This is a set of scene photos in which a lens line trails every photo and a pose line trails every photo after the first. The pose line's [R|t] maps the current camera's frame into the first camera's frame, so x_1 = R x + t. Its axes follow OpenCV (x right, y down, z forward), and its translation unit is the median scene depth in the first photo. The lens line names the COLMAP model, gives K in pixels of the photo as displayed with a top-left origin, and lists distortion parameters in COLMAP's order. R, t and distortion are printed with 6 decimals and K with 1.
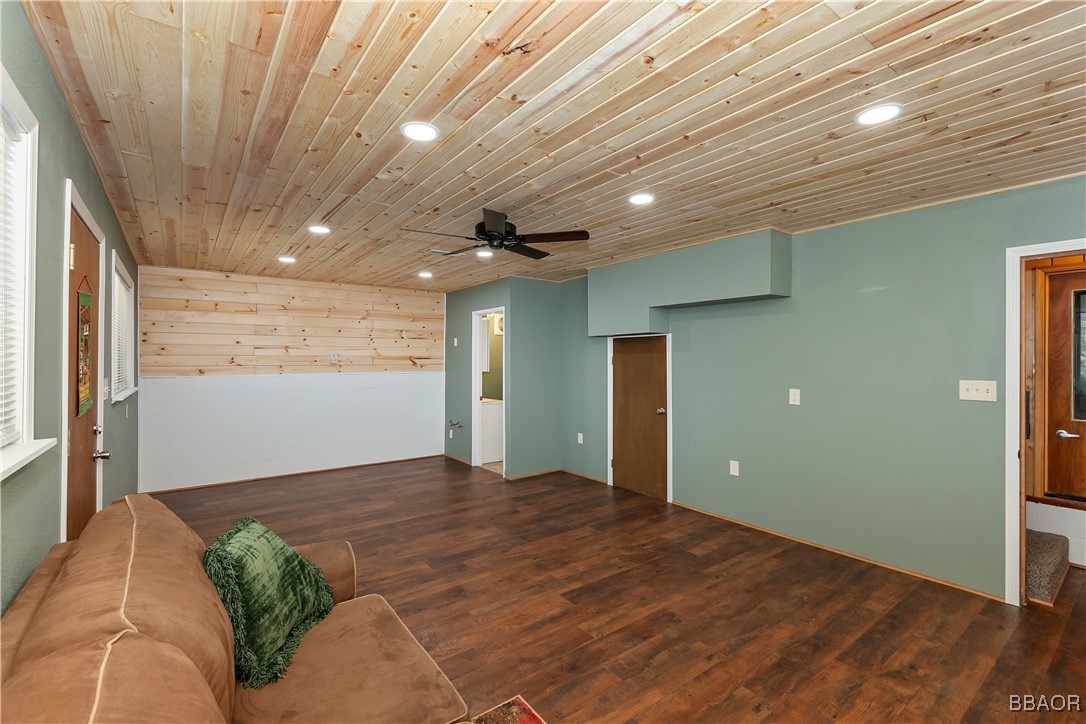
lens RADIAL K [[463.0, 0, 561.6], [0, 463.0, 345.7], [0, 0, 1]] dist [0.000210, -0.000202]
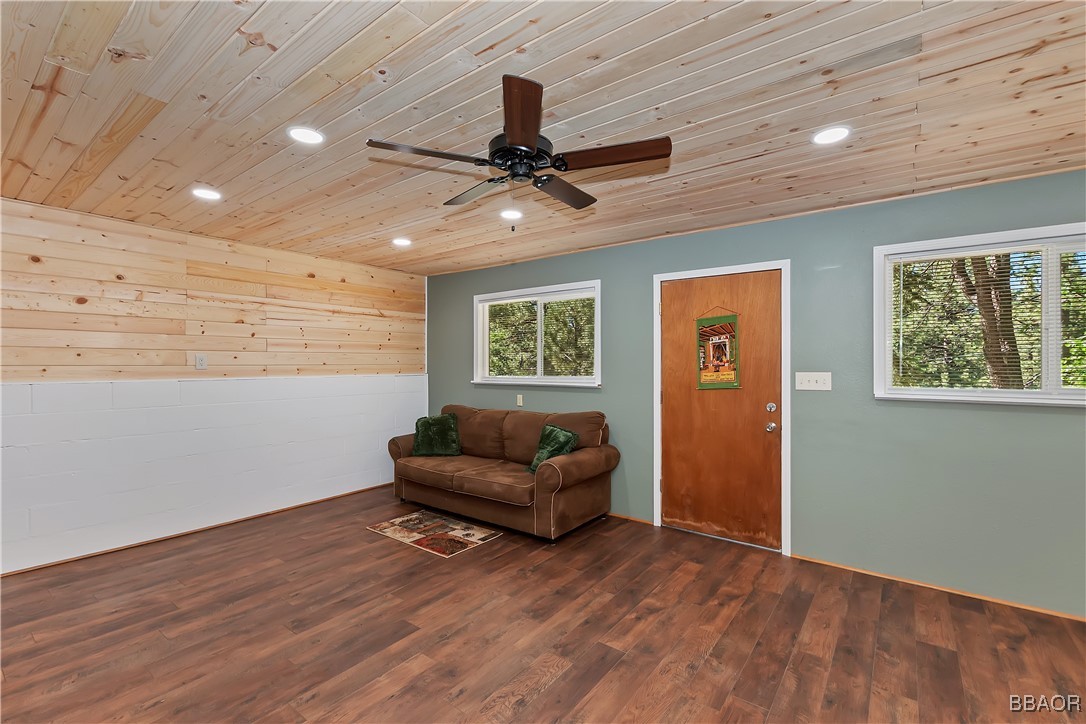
lens RADIAL K [[479.4, 0, 544.1], [0, 479.4, 366.2], [0, 0, 1]] dist [0.009504, -0.005769]
pose [[-0.972614, 0.000547, -0.232424, -0.018965], [0.006306, 0.999691, -0.024037, 0.068997], [0.232339, -0.024844, -0.972318, 1.713437]]
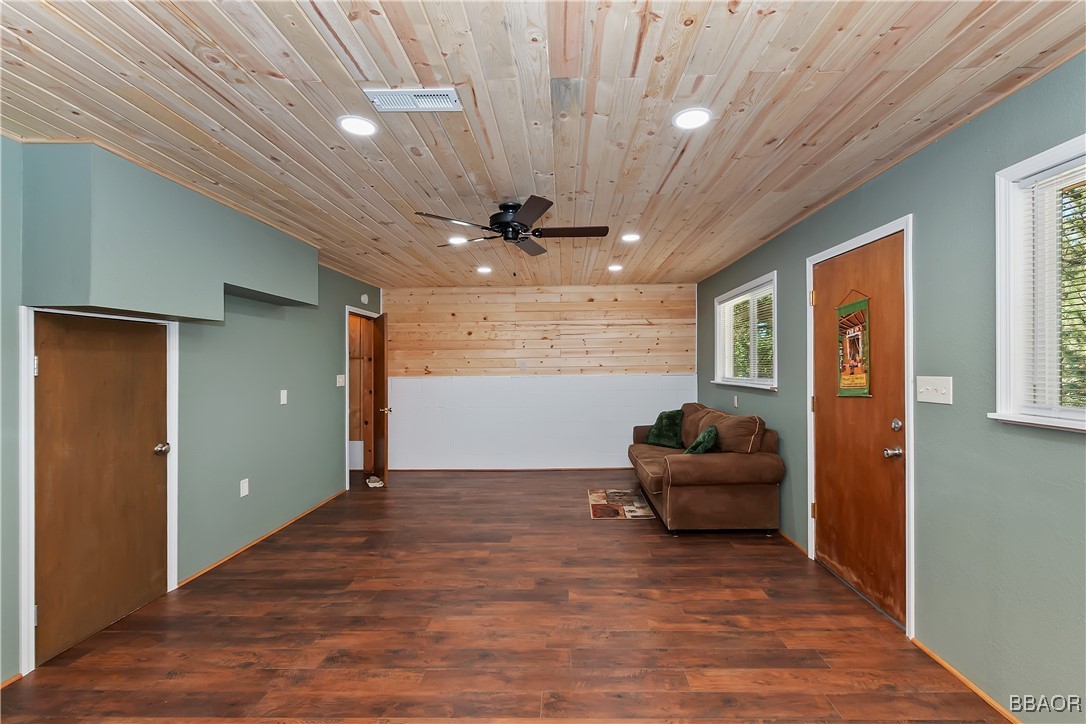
lens RADIAL K [[486.5, 0, 542.2], [0, 486.5, 364.1], [0, 0, 1]] dist [0.004756, -0.000582]
pose [[-0.744354, 0.009001, 0.667725, -0.875178], [-0.009430, 0.999668, -0.023988, 0.065197], [-0.667719, -0.024152, -0.744022, 1.744832]]
